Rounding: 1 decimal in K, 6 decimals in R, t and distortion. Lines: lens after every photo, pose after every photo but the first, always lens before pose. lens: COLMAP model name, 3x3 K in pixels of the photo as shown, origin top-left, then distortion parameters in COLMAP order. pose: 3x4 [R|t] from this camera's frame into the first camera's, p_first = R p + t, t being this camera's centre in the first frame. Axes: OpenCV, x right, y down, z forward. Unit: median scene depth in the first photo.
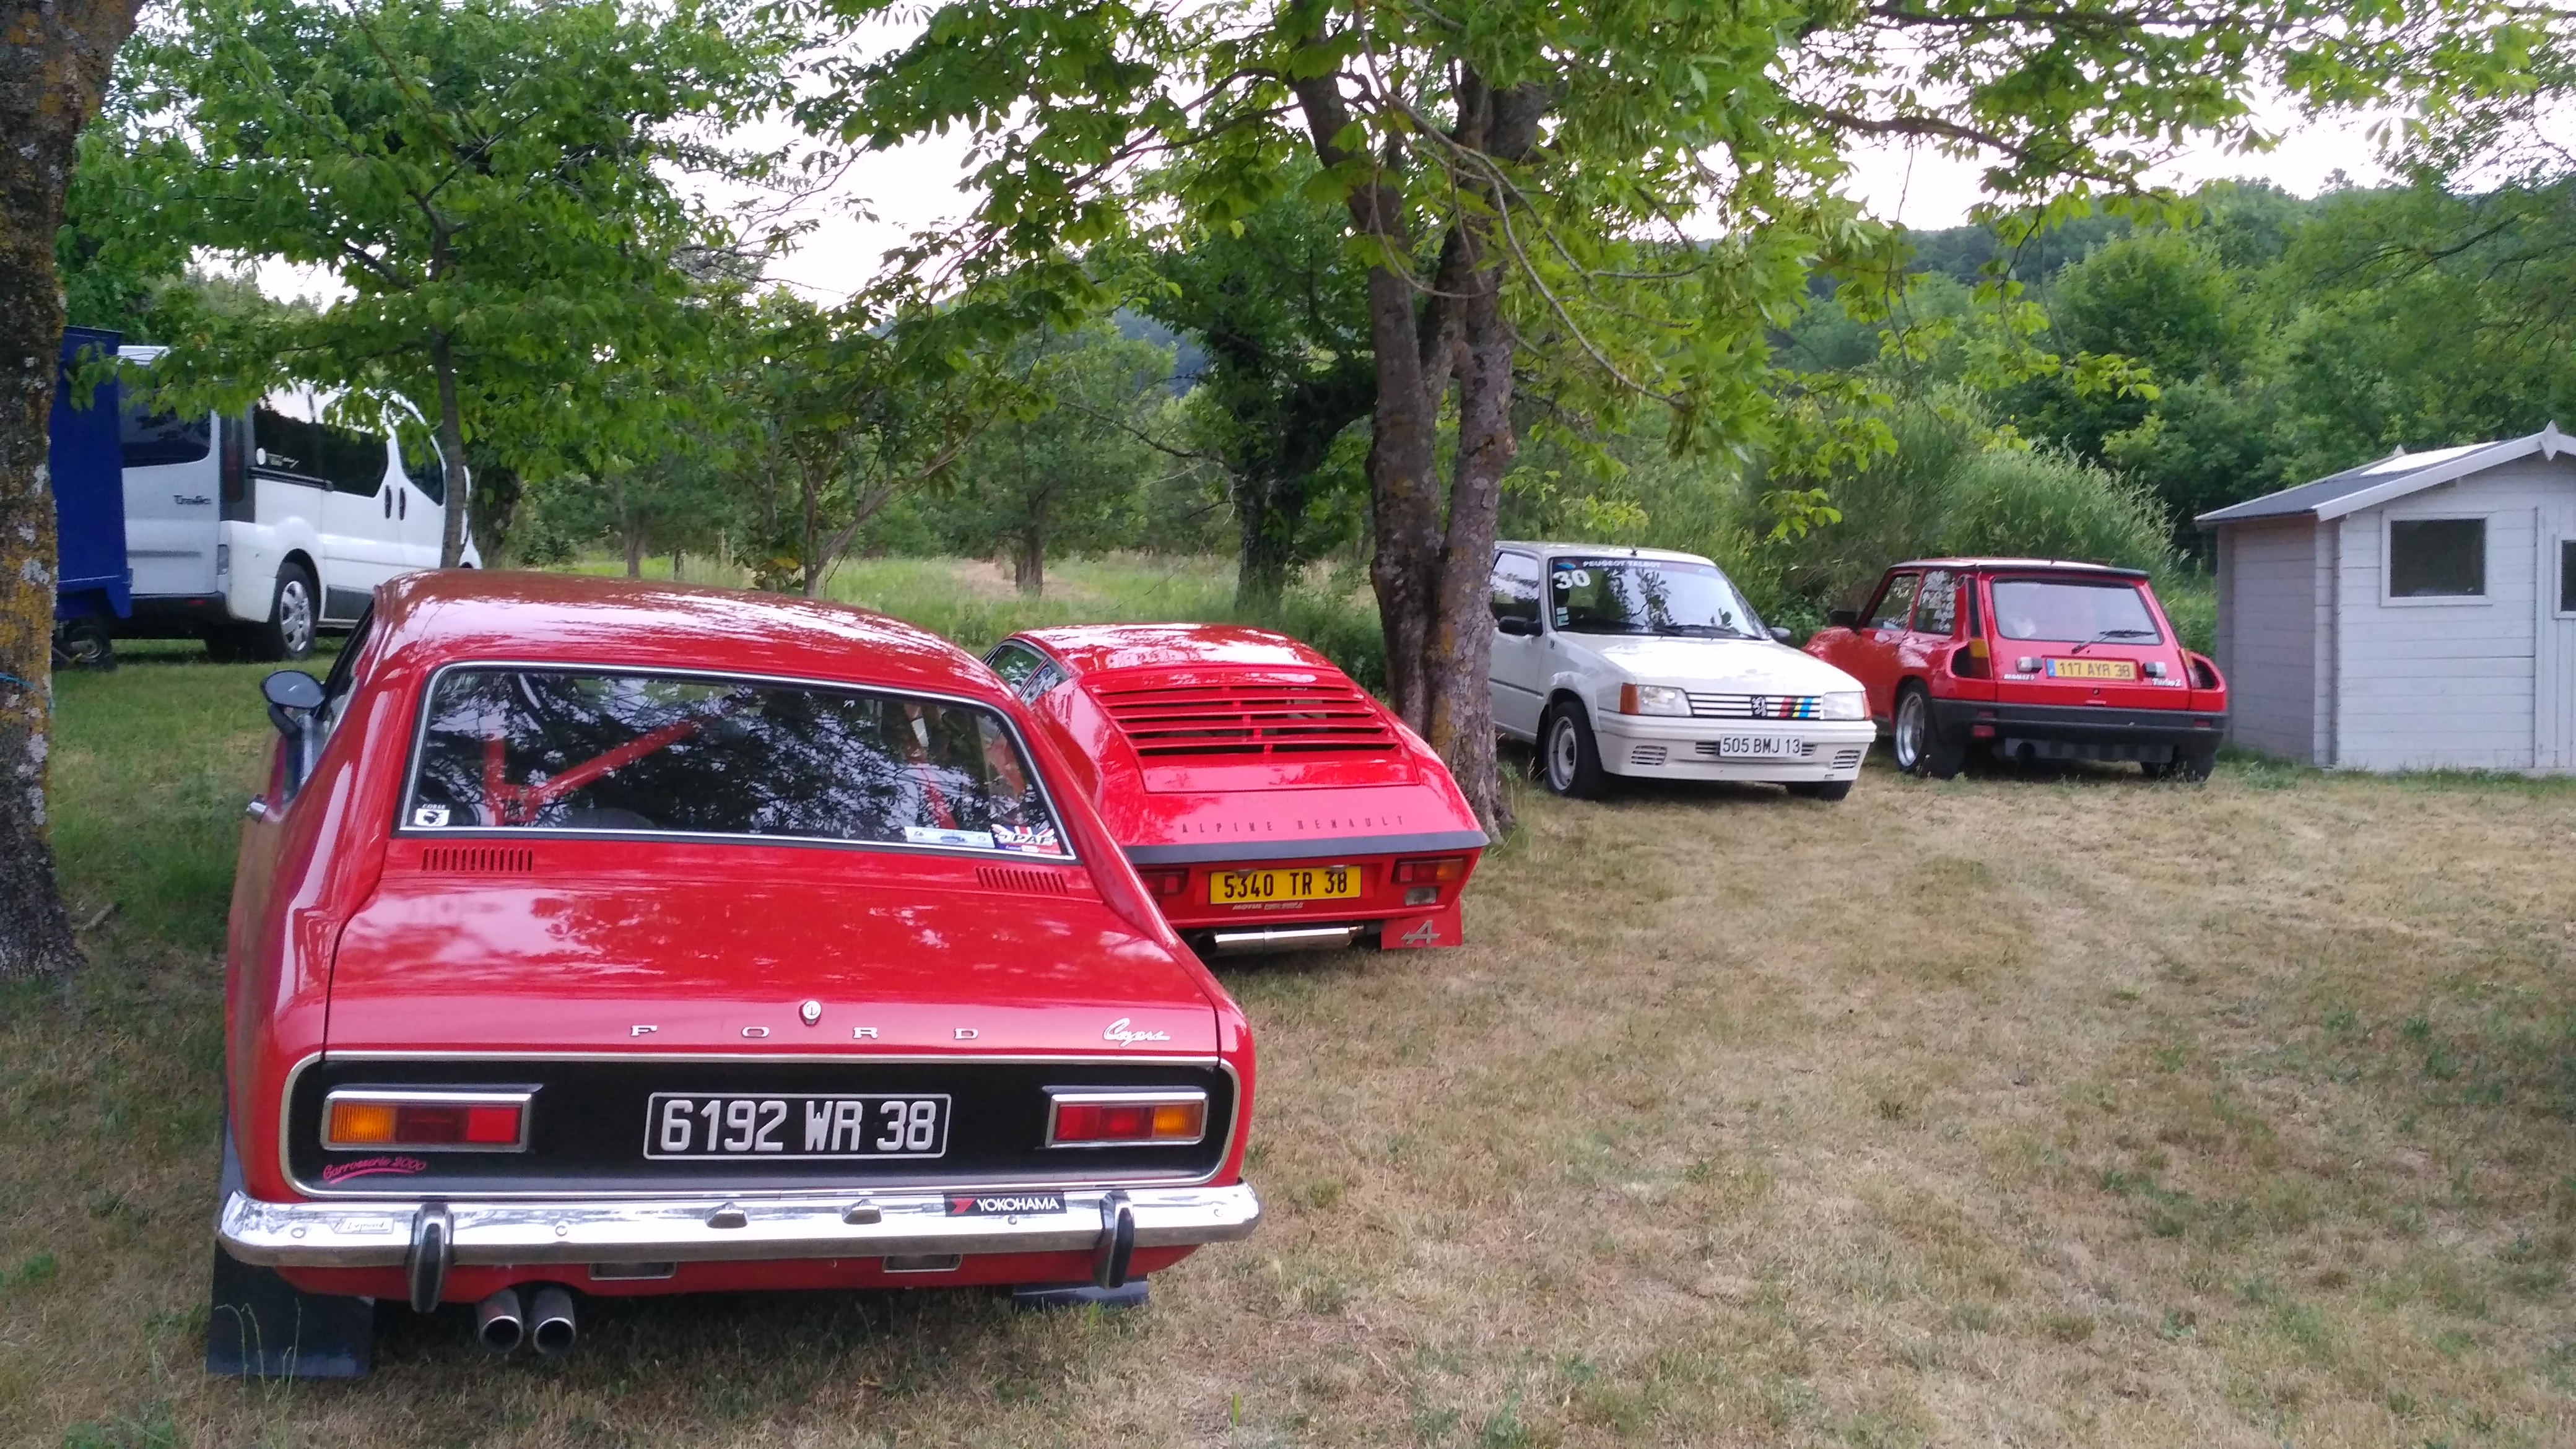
lens RADIAL K [[2285.9, 0, 1288.0], [0, 2285.9, 724.5], [0, 0, 1]] dist [0.139788, -0.376340]
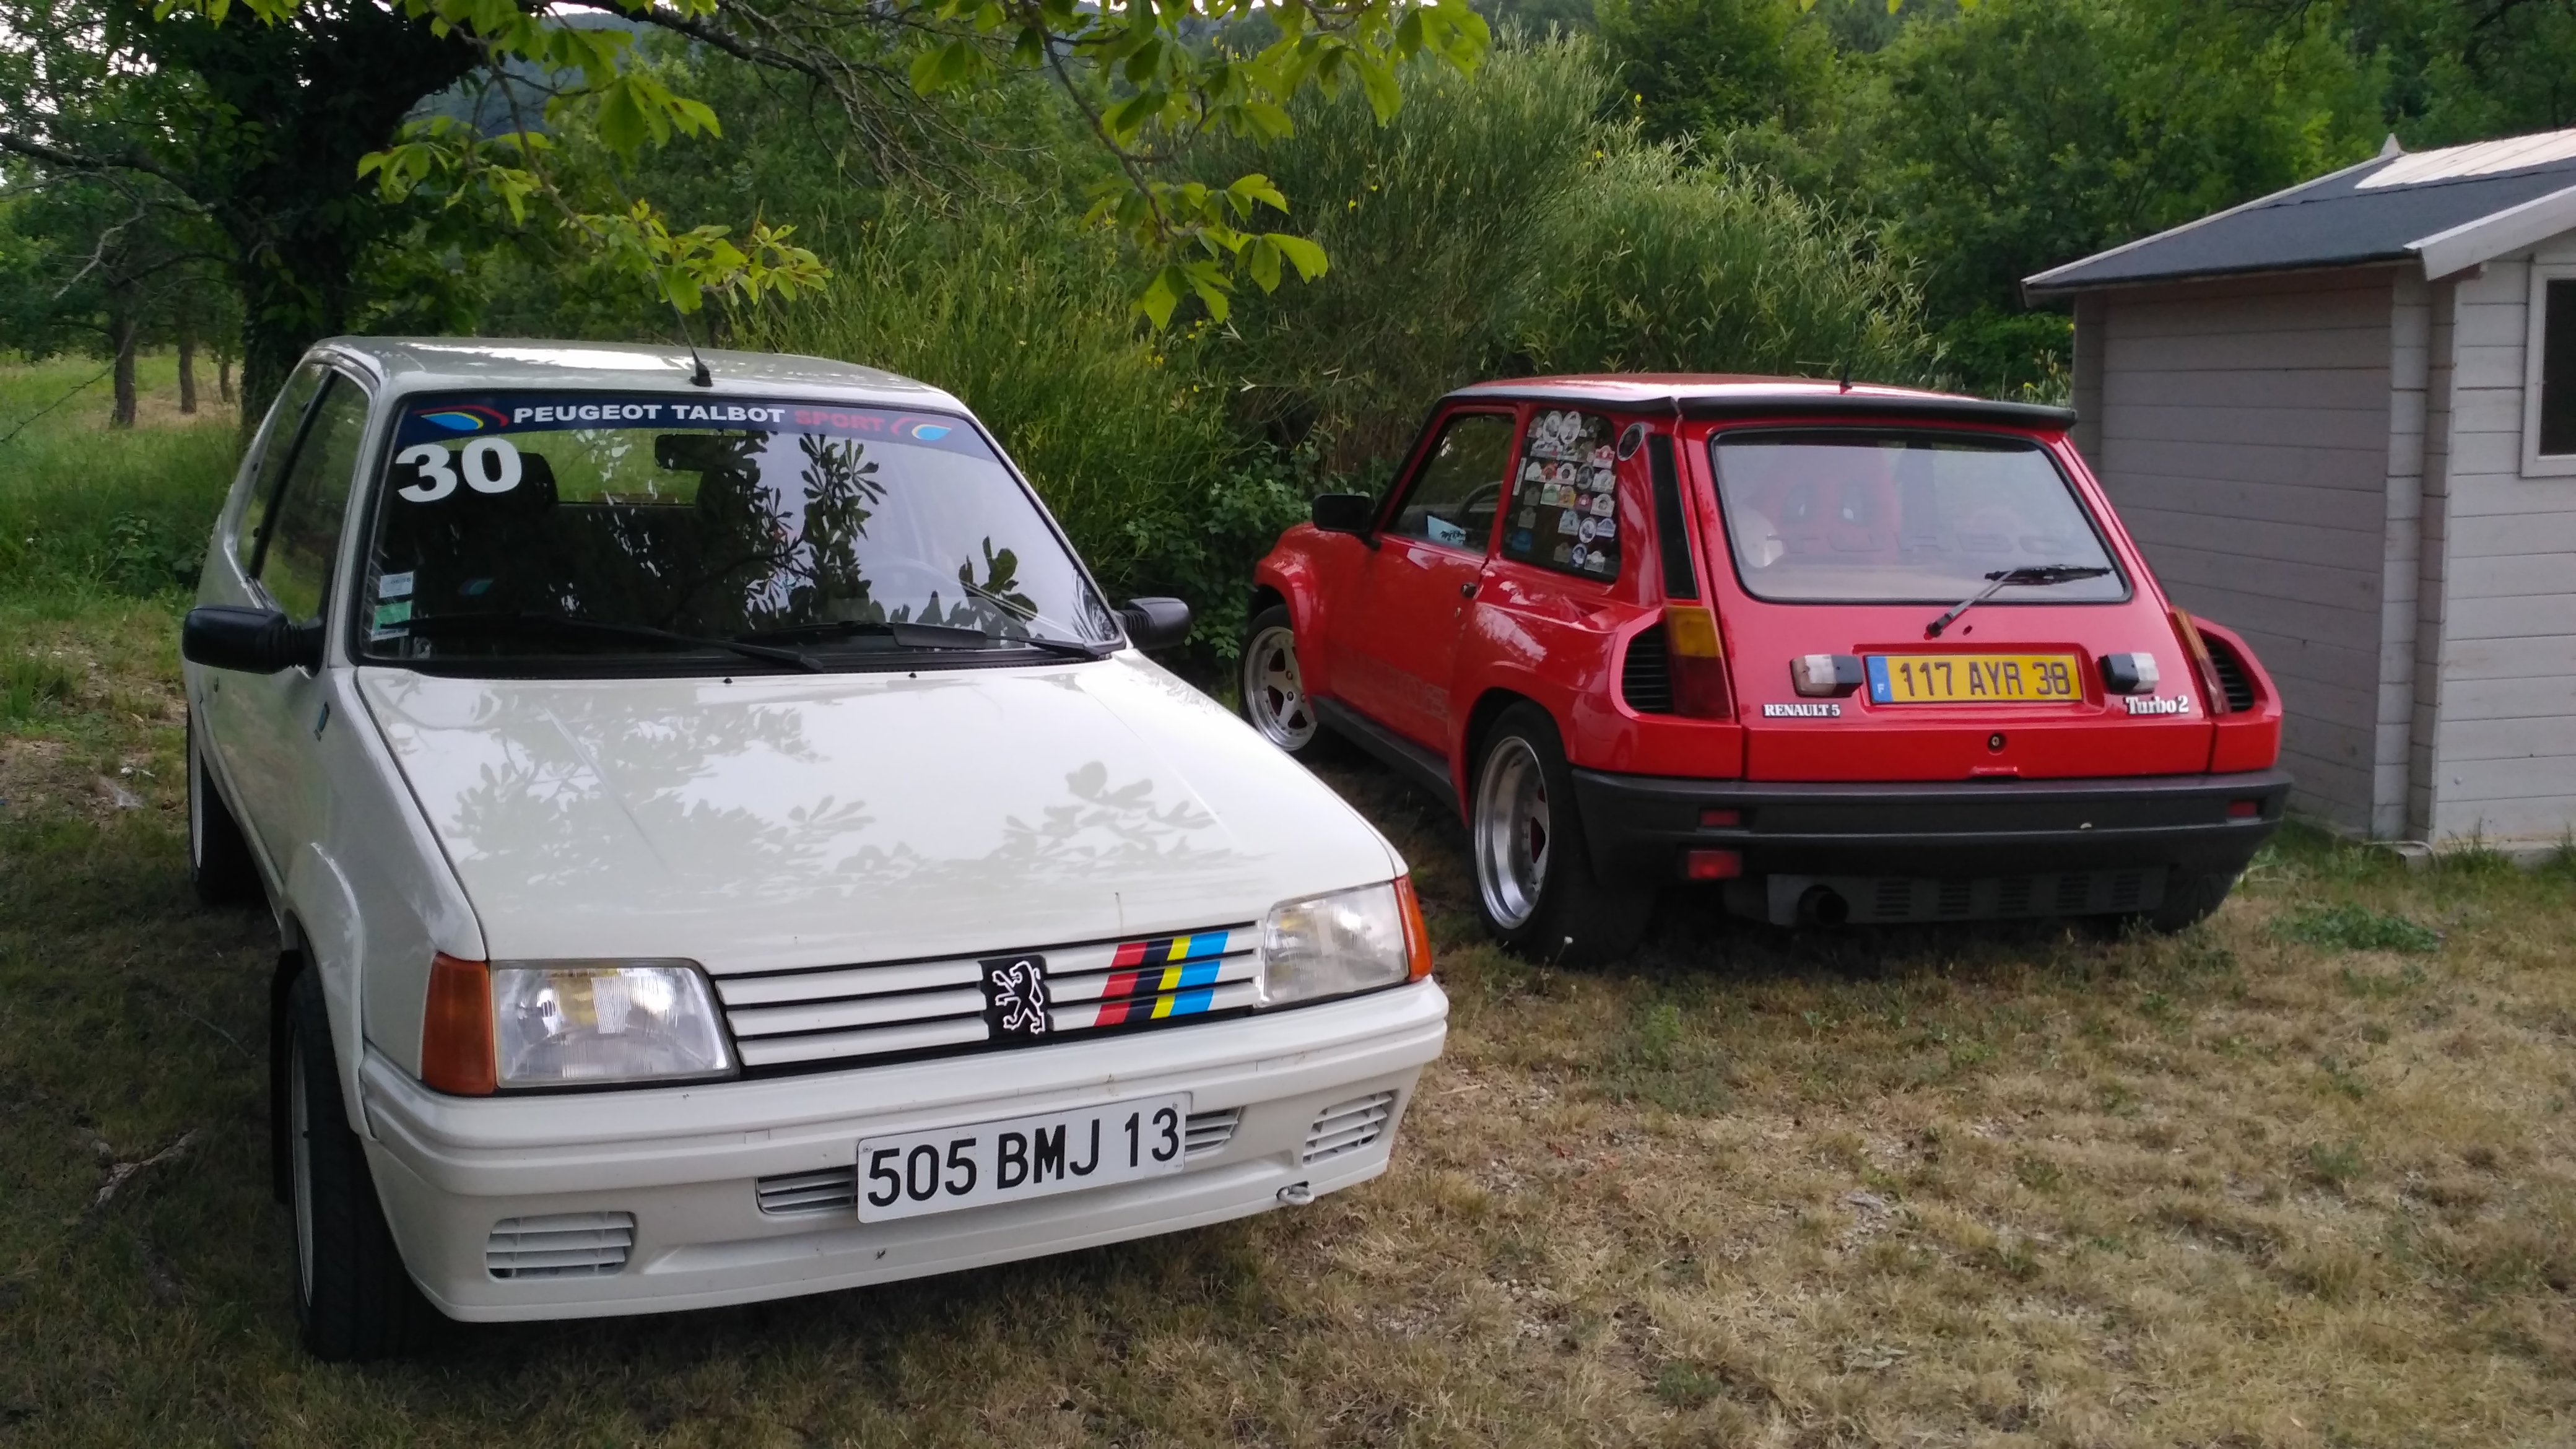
lens RADIAL K [[1756.3, 0, 1285.1], [0, 1756.3, 642.6], [0, 0, 1]] dist [0.081615, -0.121032]
pose [[0.980647, -0.041656, 0.191300, 0.177897], [0.022692, 0.994701, 0.100275, -0.059586], [-0.194463, -0.093994, 0.976396, 0.723040]]
